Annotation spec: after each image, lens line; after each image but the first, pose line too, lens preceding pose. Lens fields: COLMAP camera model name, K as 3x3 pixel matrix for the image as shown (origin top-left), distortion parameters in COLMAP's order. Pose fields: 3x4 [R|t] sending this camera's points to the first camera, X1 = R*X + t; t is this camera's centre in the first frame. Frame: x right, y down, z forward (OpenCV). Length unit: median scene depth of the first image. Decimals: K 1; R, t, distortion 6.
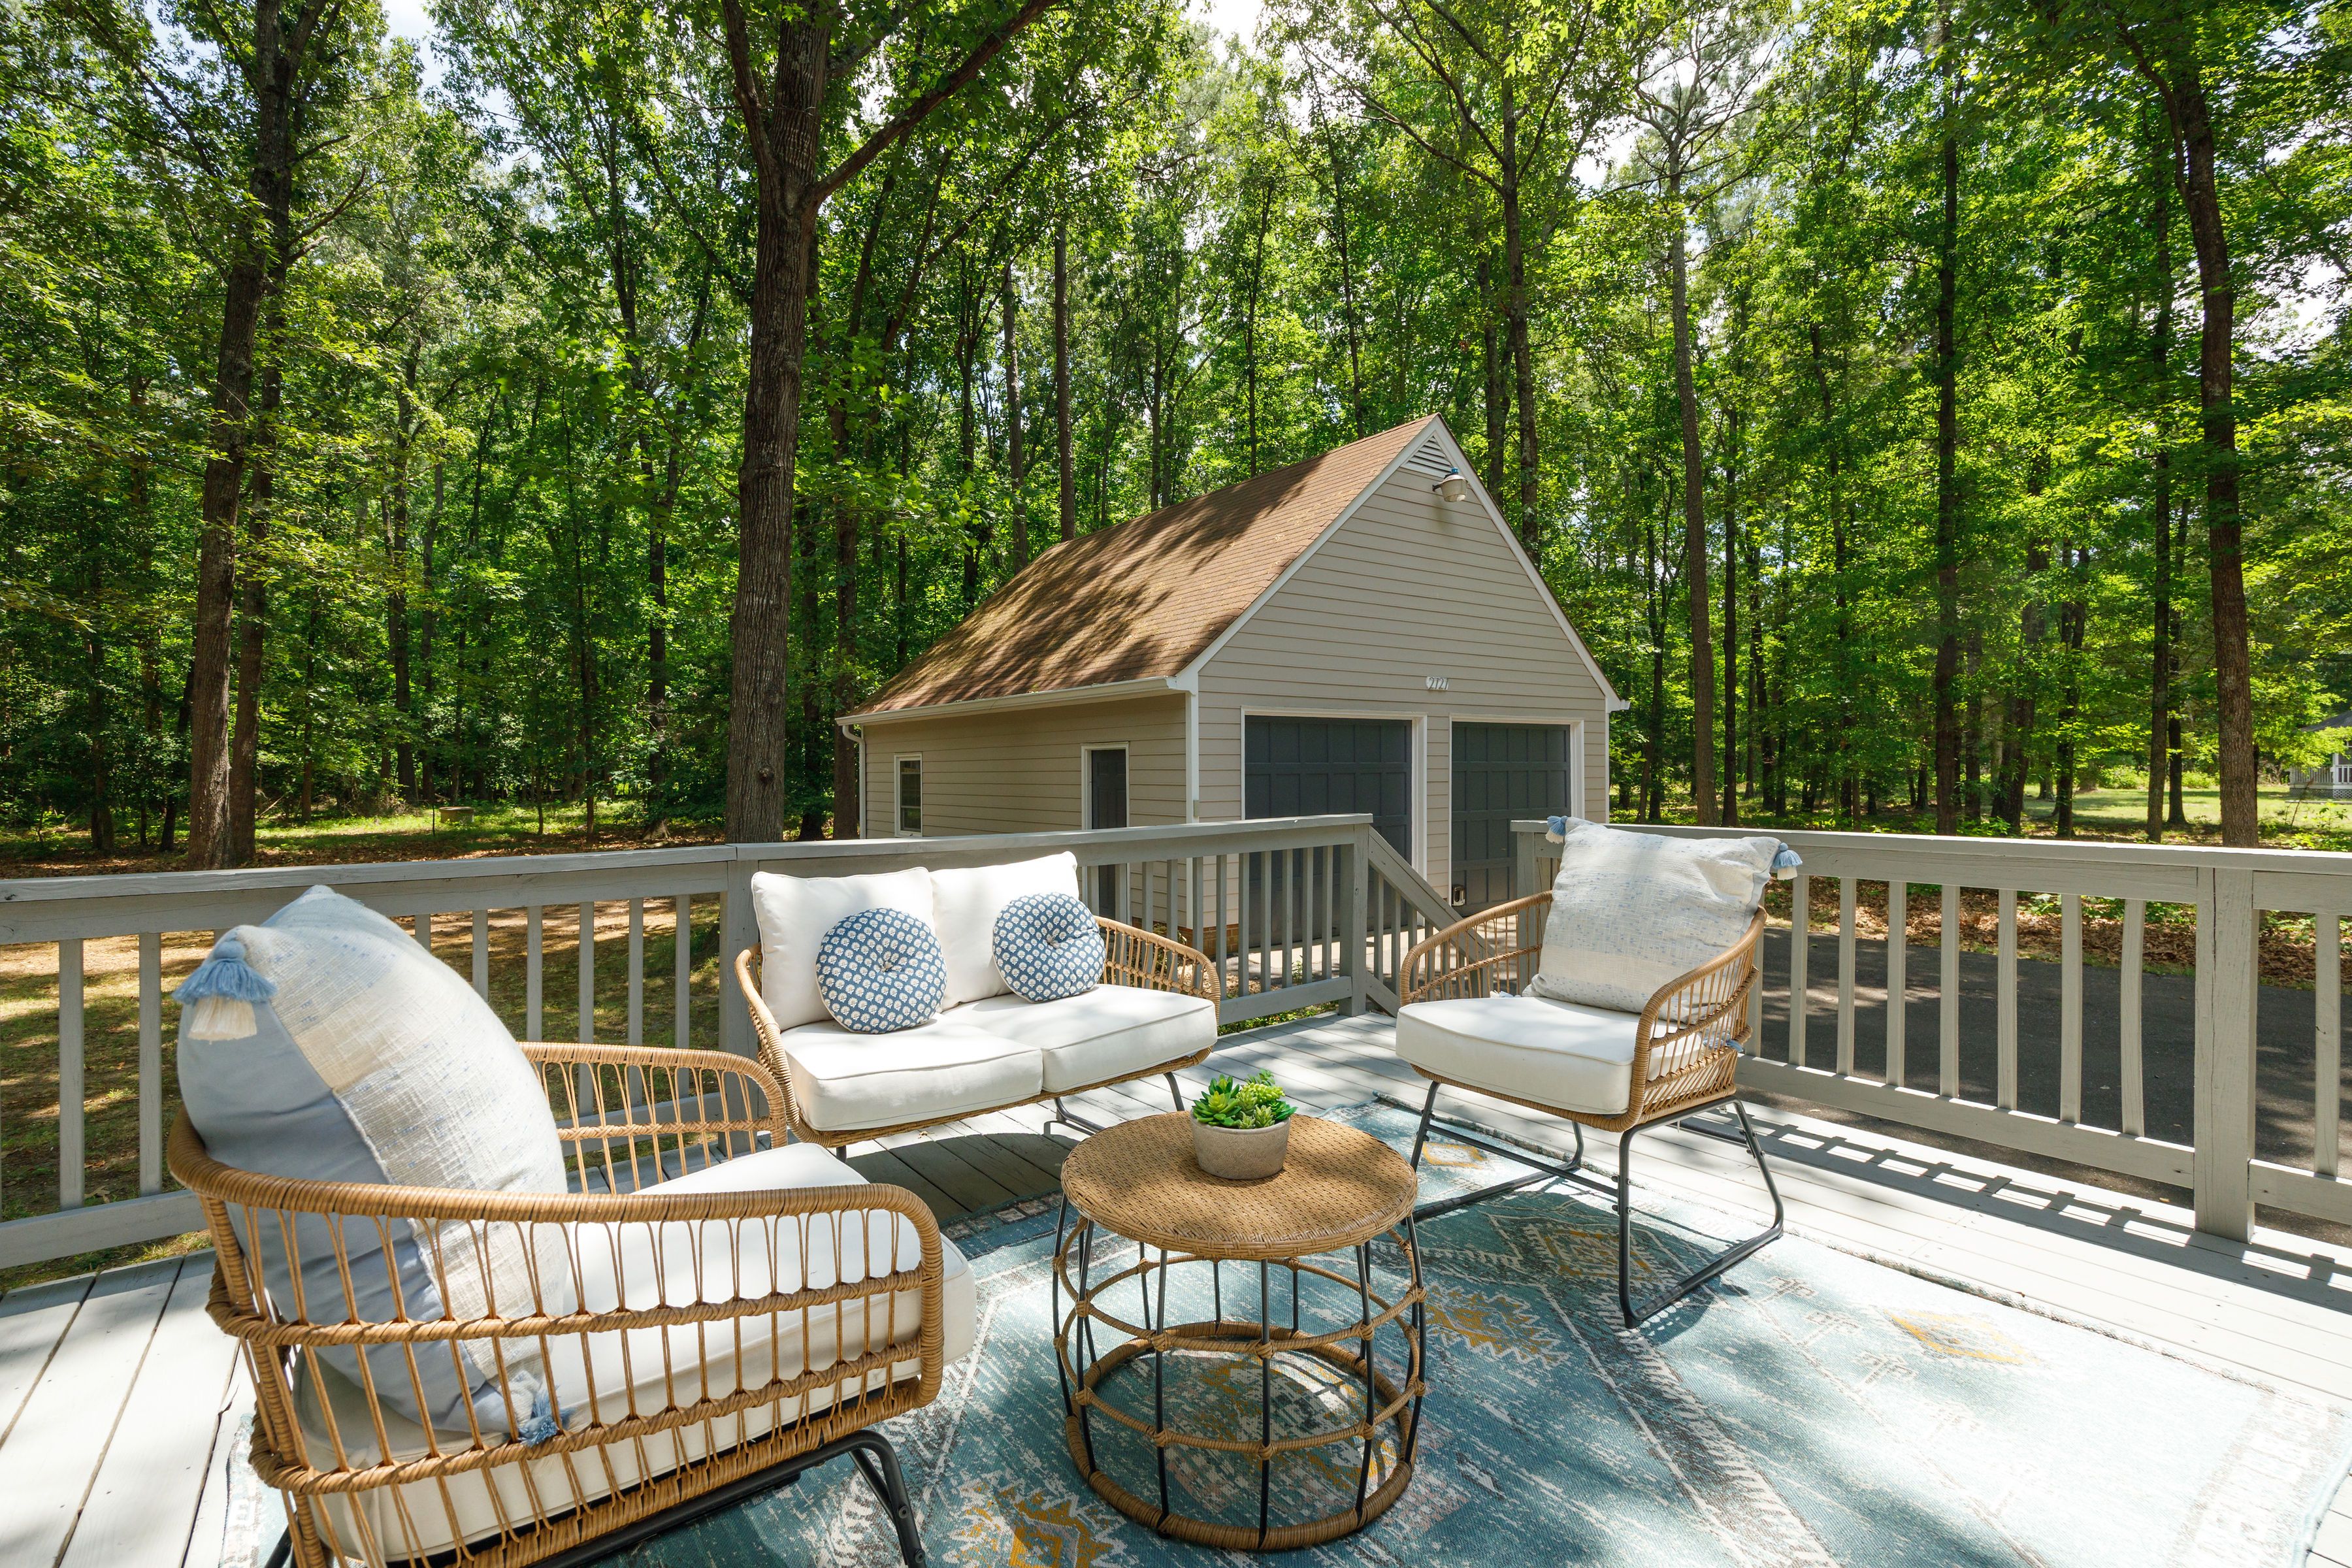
lens RADIAL K [[978.6, 0, 1165.0], [0, 978.6, 794.3], [0, 0, 1]] dist [0.001042, 0.010436]
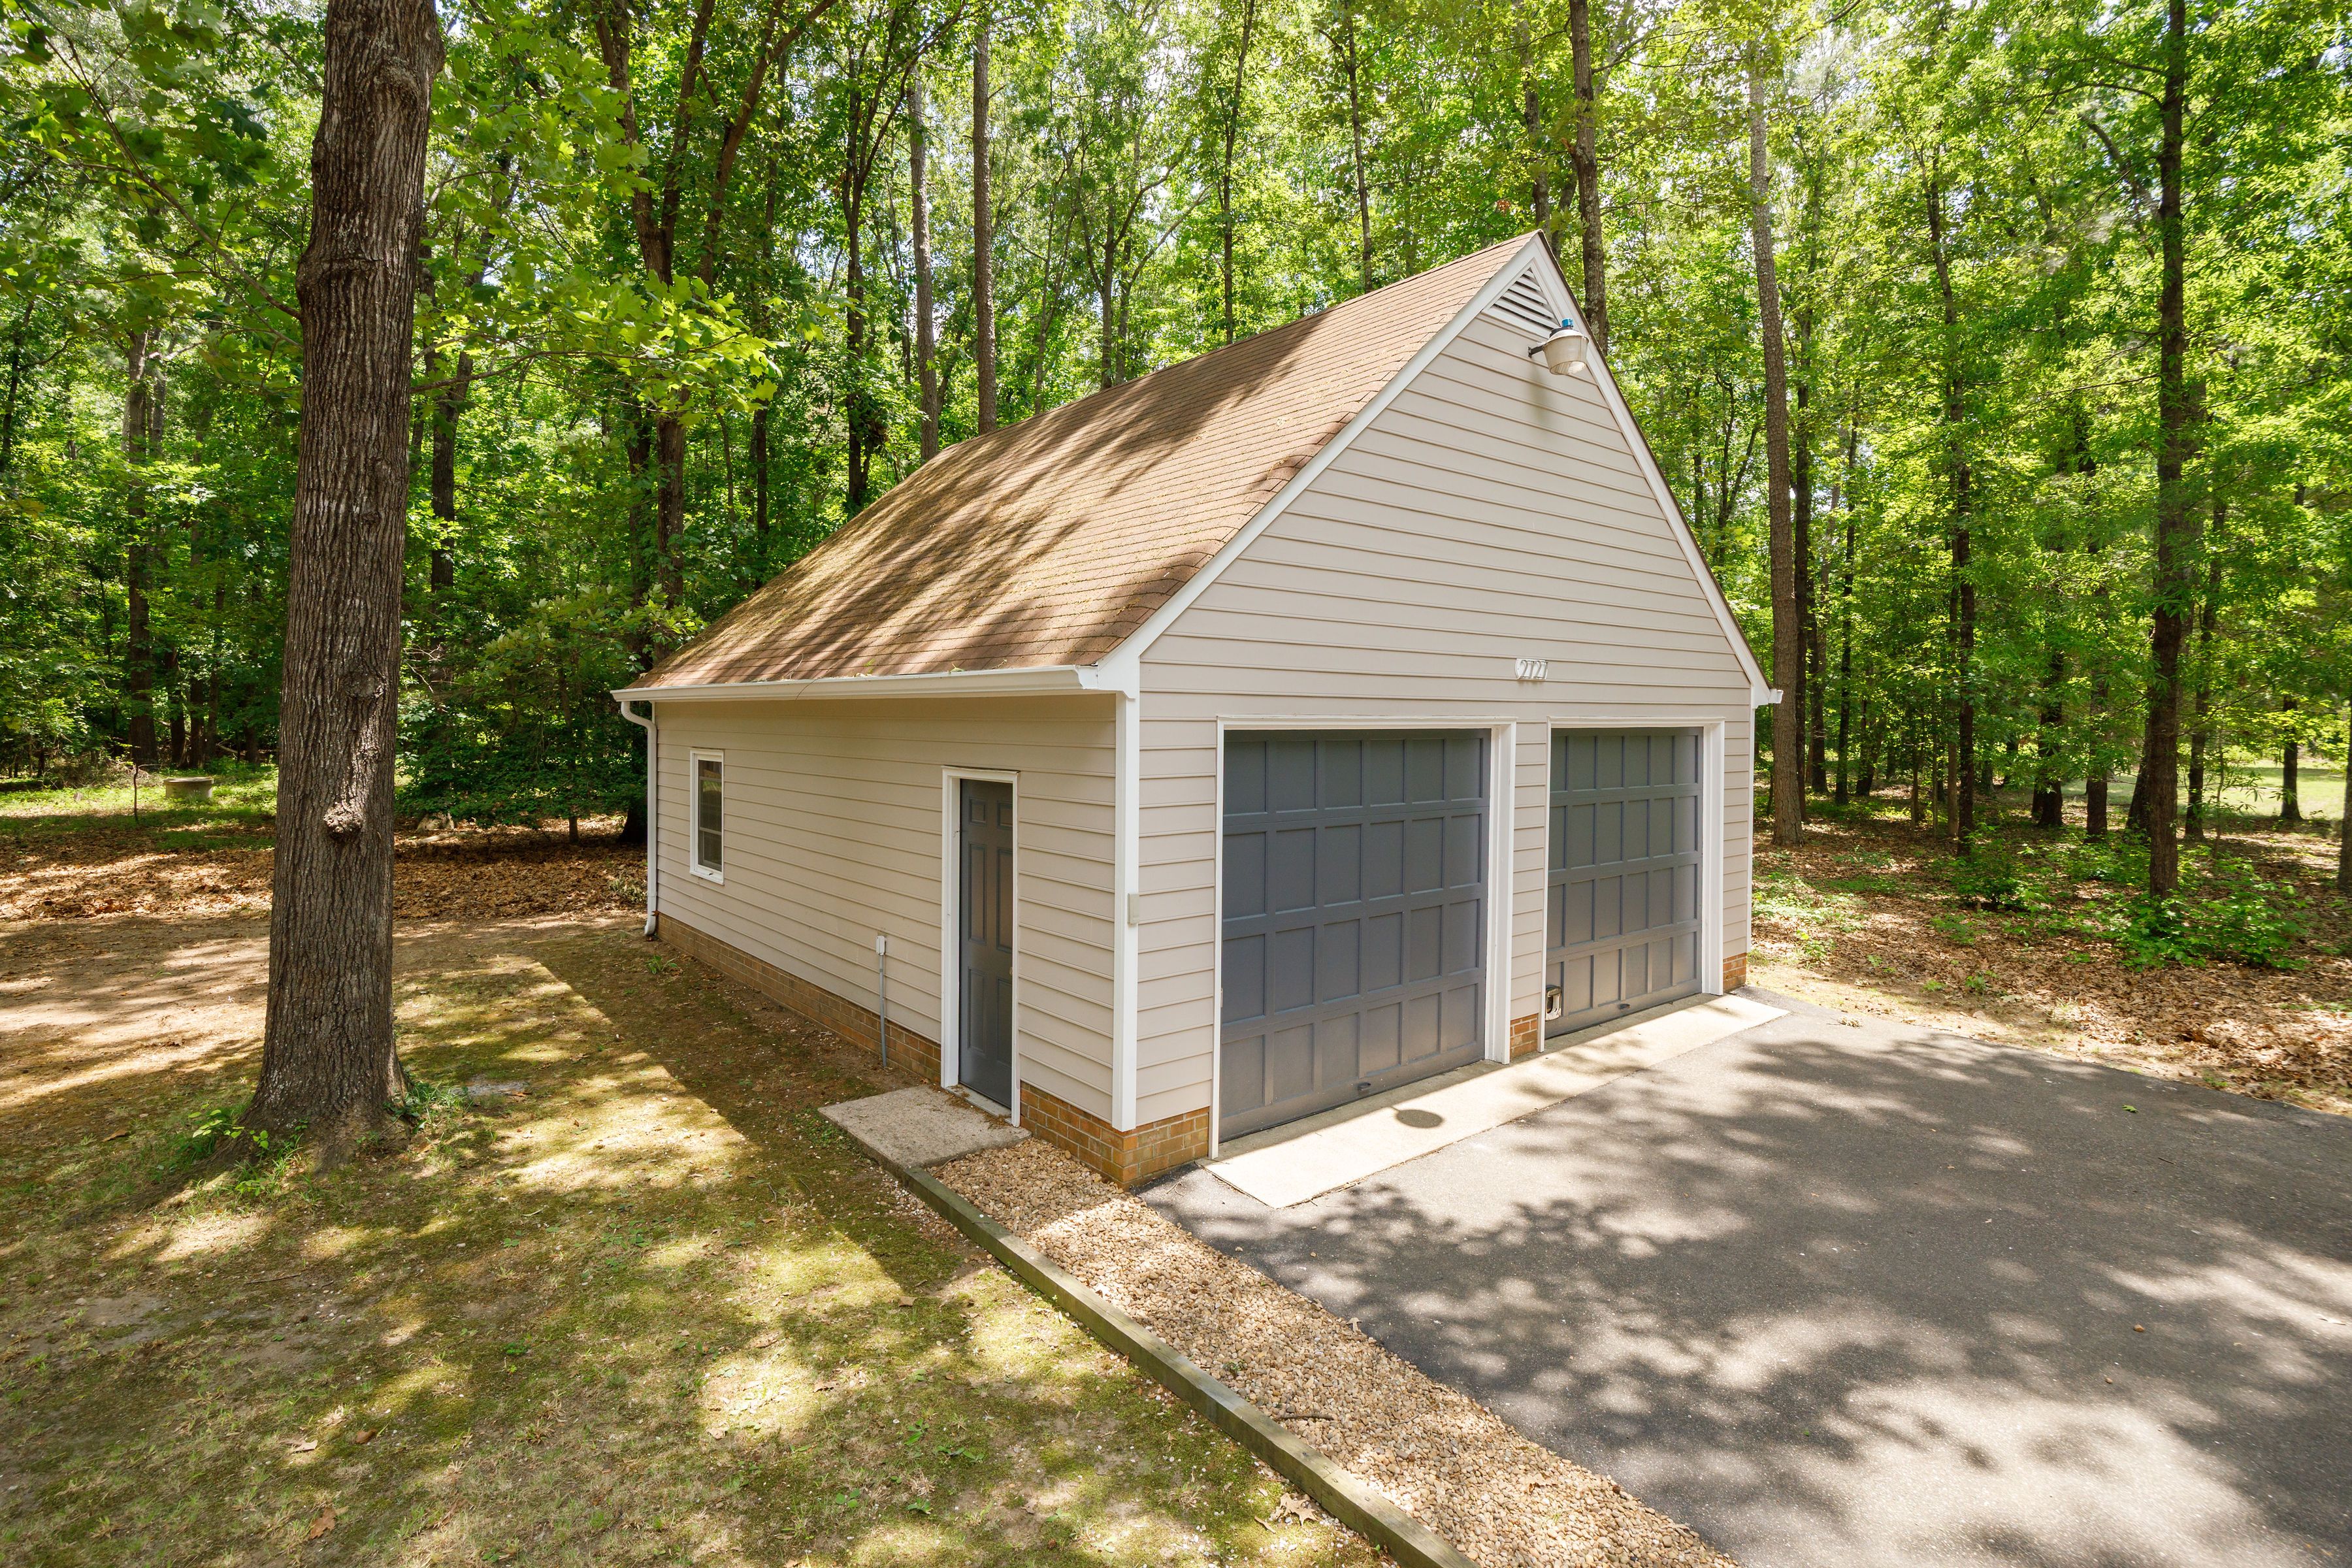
lens RADIAL K [[1117.1, 0, 1182.5], [0, 1117.1, 762.6], [0, 0, 1]] dist [-0.001818, -0.000242]
pose [[0.998283, 0.011268, 0.057483, 0.013962], [-0.011815, 0.999888, 0.009181, -0.044126], [-0.057374, -0.009844, 0.998304, 0.232328]]
